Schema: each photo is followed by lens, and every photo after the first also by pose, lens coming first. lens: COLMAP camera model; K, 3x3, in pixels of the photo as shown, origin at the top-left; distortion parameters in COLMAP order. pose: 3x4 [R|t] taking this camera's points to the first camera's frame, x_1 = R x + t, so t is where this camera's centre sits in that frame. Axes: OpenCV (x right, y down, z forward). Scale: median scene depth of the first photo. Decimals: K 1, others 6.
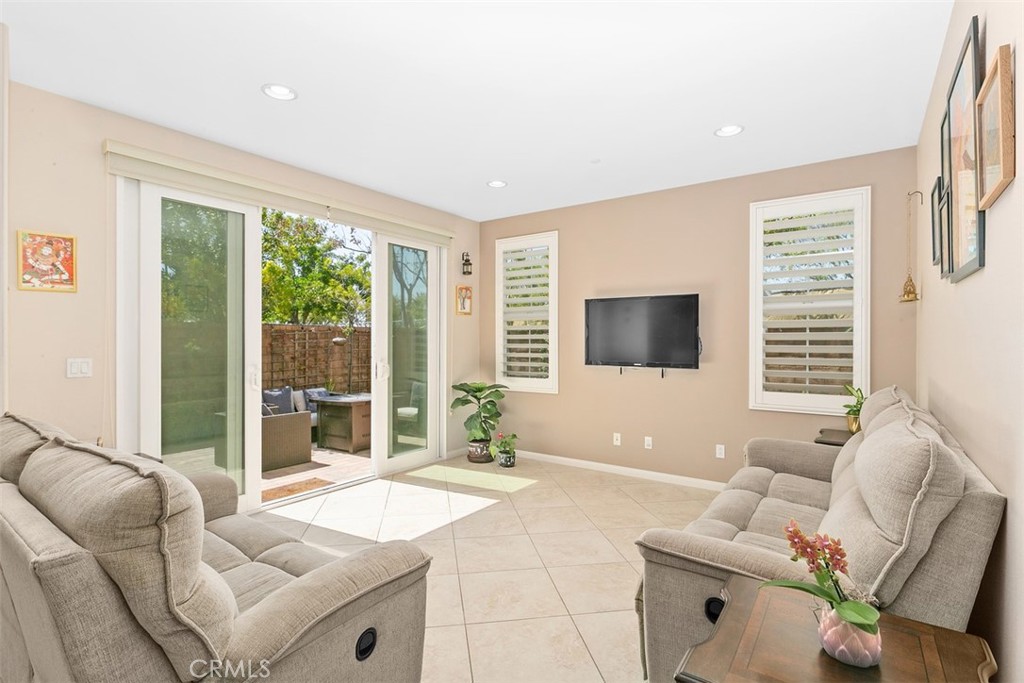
lens RADIAL K [[506.5, 0, 505.8], [0, 506.5, 345.7], [0, 0, 1]] dist [0.000008, 0.000912]
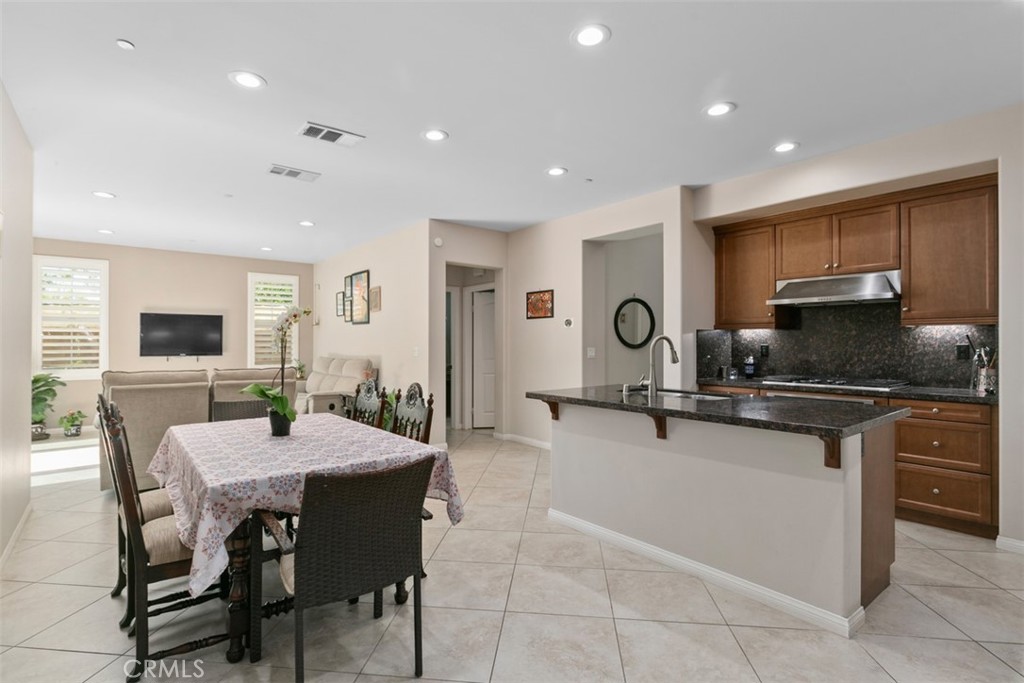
lens RADIAL K [[506.5, 0, 504.2], [0, 506.5, 338.6], [0, 0, 1]] dist [0.000008, 0.000912]
pose [[0.280339, 0.009971, 0.959849, -1.028508], [0.013640, 0.999804, -0.014370, 0.022320], [-0.959804, 0.017121, 0.280148, -0.473052]]
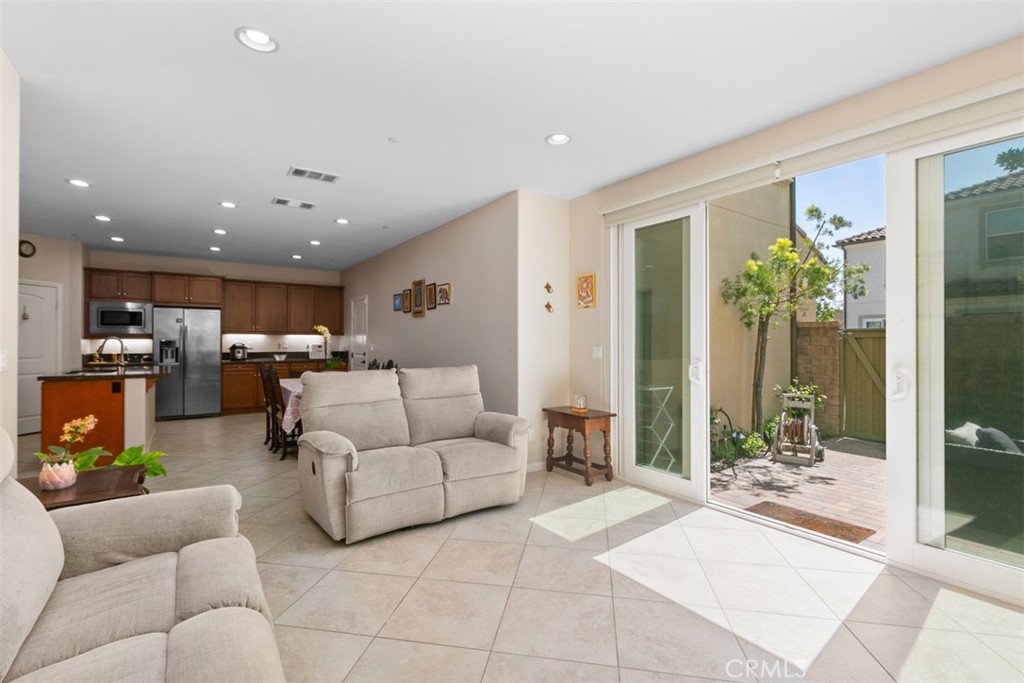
lens RADIAL K [[464.1, 0, 505.9], [0, 464.1, 338.9], [0, 0, 1]] dist [-0.003772, 0.000963]
pose [[-0.334884, -0.005927, -0.942241, 0.419412], [-0.014564, 0.999893, -0.001113, 0.003446], [0.942147, 0.013351, -0.334935, 0.758903]]
